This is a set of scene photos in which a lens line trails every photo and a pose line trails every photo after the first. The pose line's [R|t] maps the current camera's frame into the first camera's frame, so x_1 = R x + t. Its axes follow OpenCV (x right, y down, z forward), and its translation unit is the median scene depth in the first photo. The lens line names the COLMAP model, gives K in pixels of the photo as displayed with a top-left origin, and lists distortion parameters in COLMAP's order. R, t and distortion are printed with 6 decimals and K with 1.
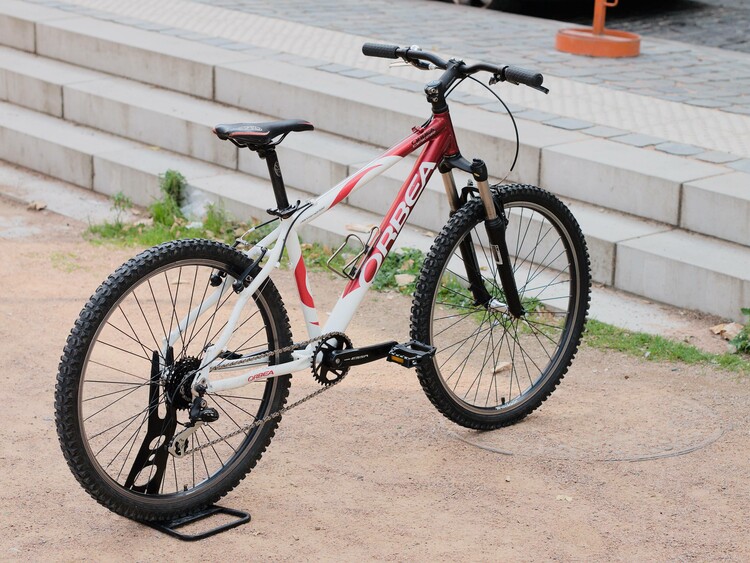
lens RADIAL K [[1997.2, 0, 375.0], [0, 1997.2, 281.5], [0, 0, 1]] dist [0.123743, 0.117985]
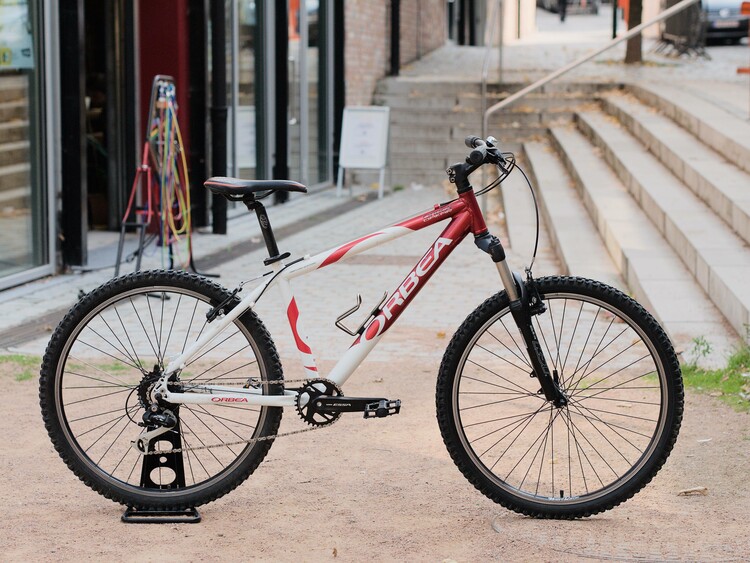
lens RADIAL K [[1997.2, 0, 375.0], [0, 1997.2, 281.5], [0, 0, 1]] dist [0.123743, 0.117985]
pose [[0.721714, 0.075456, -0.688066, 0.717328], [-0.166795, 0.983707, -0.067075, 0.039832], [0.671795, 0.163175, 0.722541, 0.200969]]
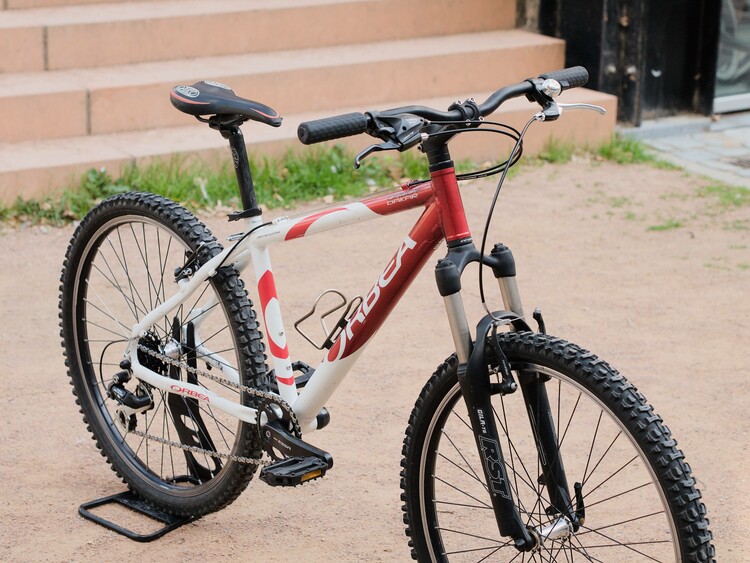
lens RADIAL K [[1997.2, 0, 375.0], [0, 1997.2, 281.5], [0, 0, 1]] dist [0.123743, 0.117985]
pose [[-0.014925, 0.290839, -0.956656, 0.651747], [-0.257512, 0.923370, 0.284737, -0.226975], [0.966160, 0.250600, 0.061114, 0.926362]]
